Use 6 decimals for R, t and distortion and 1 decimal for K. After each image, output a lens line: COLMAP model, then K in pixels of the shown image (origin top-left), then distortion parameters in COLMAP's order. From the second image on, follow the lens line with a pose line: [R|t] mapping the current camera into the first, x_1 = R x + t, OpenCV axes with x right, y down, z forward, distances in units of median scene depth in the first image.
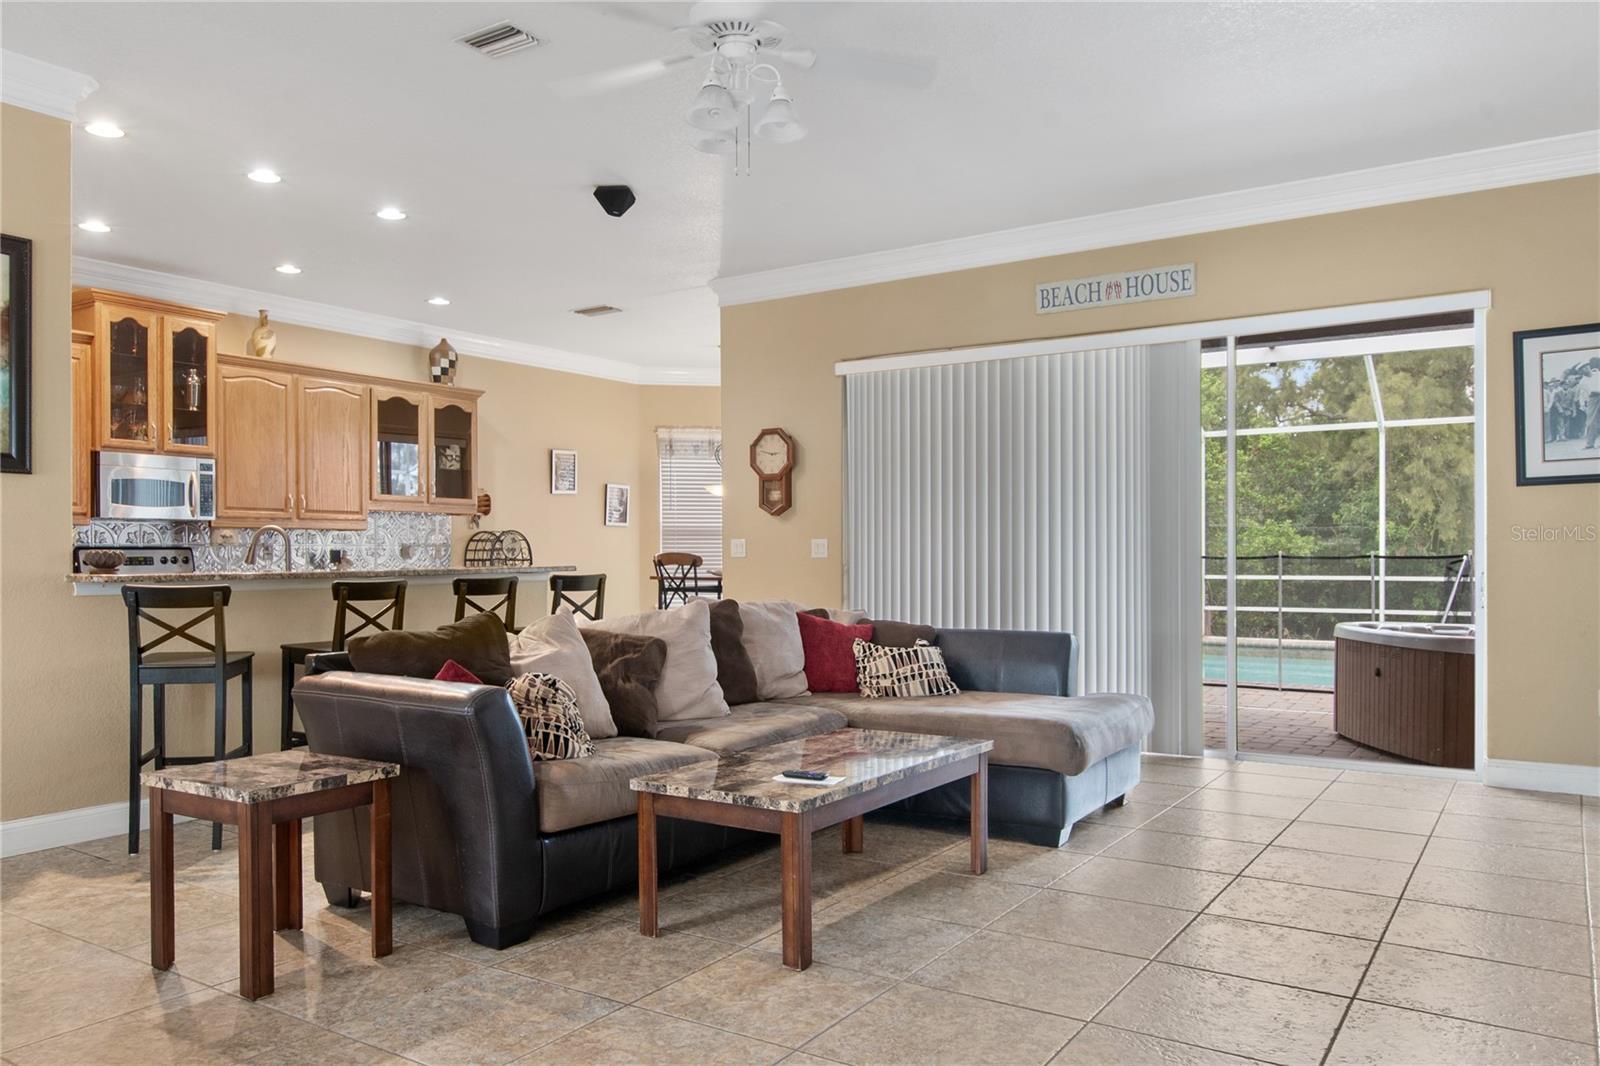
lens RADIAL K [[1157.1, 0, 795.3], [0, 1157.1, 560.0], [0, 0, 1]] dist [-0.003181, -0.001306]
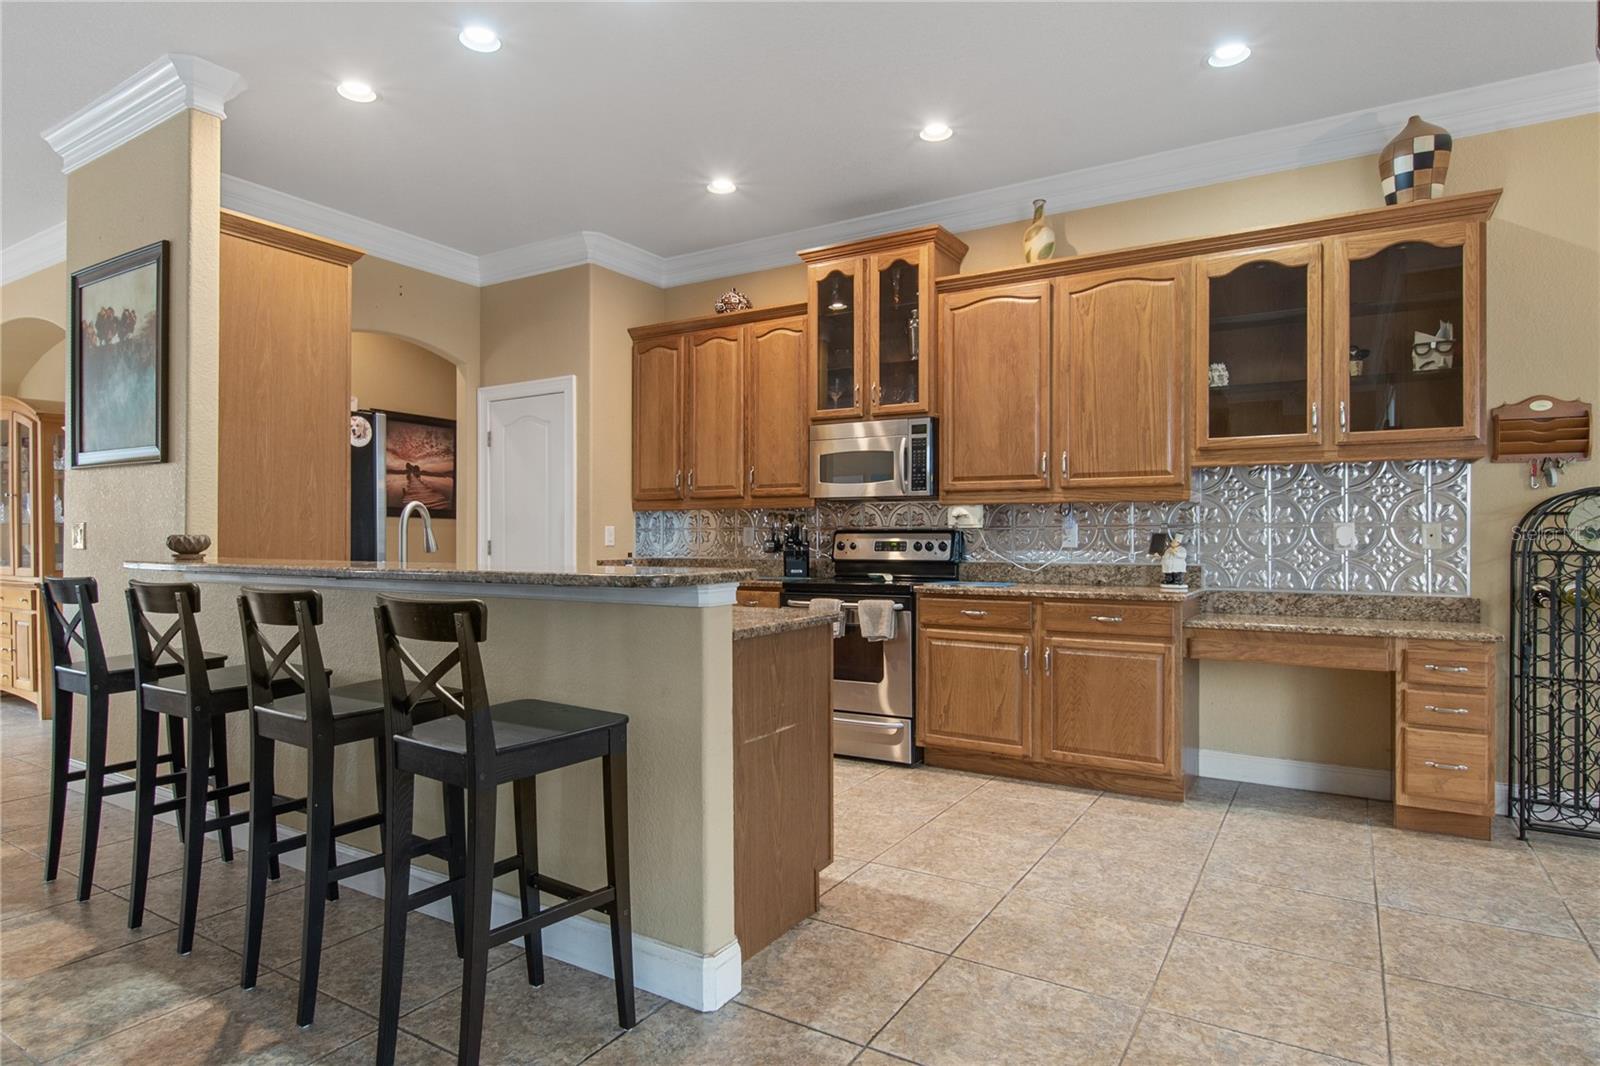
lens RADIAL K [[887.7, 0, 800.0], [0, 887.7, 533.0], [0, 0, 1]] dist [-0.001358, -0.000136]
pose [[0.036182, -0.000220, -0.999345, 0.093385], [-0.007560, 0.999971, -0.000494, -0.008314], [0.999317, 0.007573, 0.036179, 0.895485]]
